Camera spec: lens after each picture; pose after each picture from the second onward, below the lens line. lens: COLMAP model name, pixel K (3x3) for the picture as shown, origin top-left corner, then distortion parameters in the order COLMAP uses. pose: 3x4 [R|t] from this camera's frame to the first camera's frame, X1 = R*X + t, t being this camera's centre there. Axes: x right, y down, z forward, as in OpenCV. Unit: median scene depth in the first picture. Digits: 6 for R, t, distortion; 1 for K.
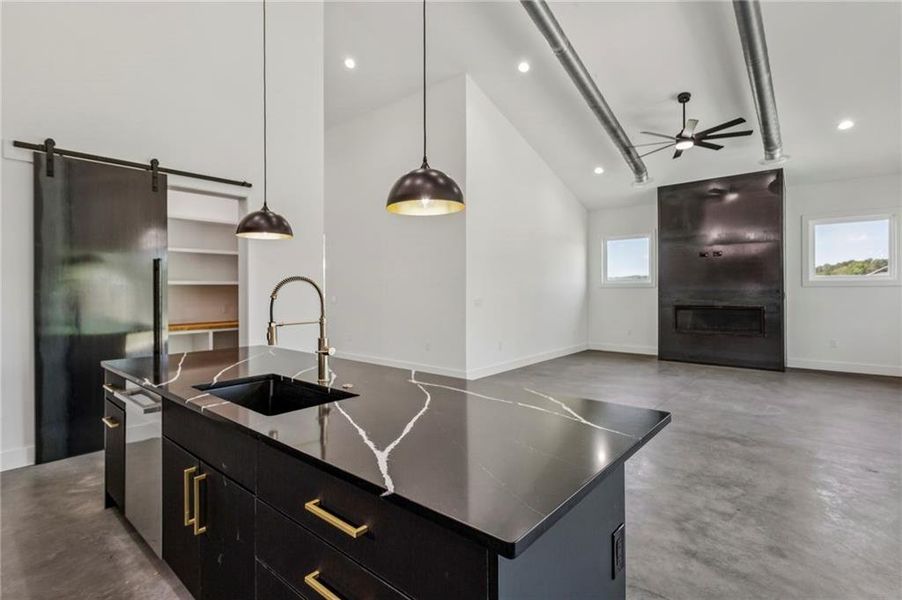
lens RADIAL K [[436.1, 0, 442.4], [0, 436.1, 292.7], [0, 0, 1]] dist [0.001136, 0.000369]
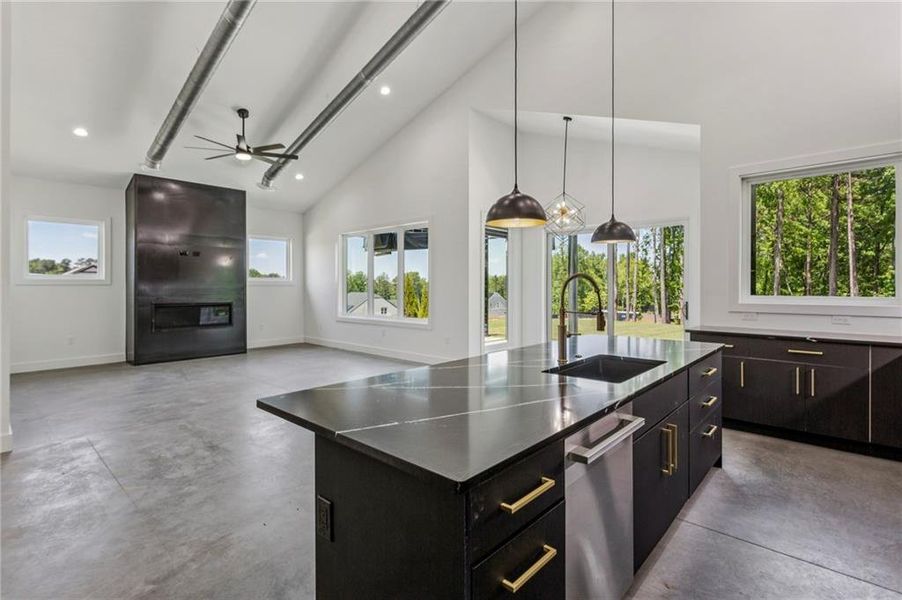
lens RADIAL K [[436.1, 0, 446.4], [0, 436.1, 291.5], [0, 0, 1]] dist [0.001136, 0.000369]
pose [[0.026347, -0.003421, 0.999647, -0.439729], [0.003829, 0.999987, 0.003321, 0.001065], [-0.999646, 0.003740, 0.026360, 0.375359]]
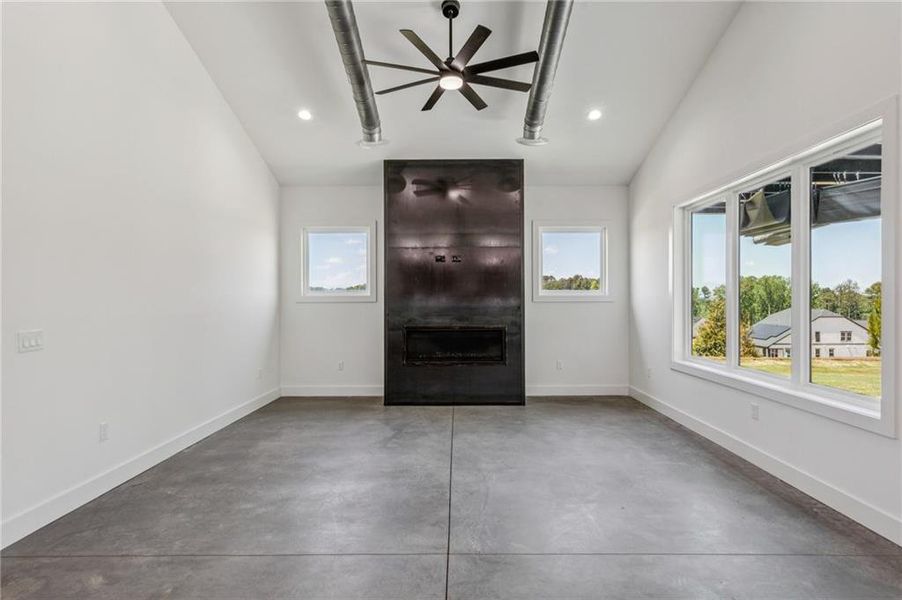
lens RADIAL K [[486.2, 0, 455.1], [0, 486.2, 299.8], [0, 0, 1]] dist [-0.005067, -0.000740]
pose [[0.754699, 0.007469, 0.656029, 0.074319], [-0.000153, 0.999937, -0.011208, -0.008215], [-0.656072, 0.008359, 0.754652, 0.374152]]
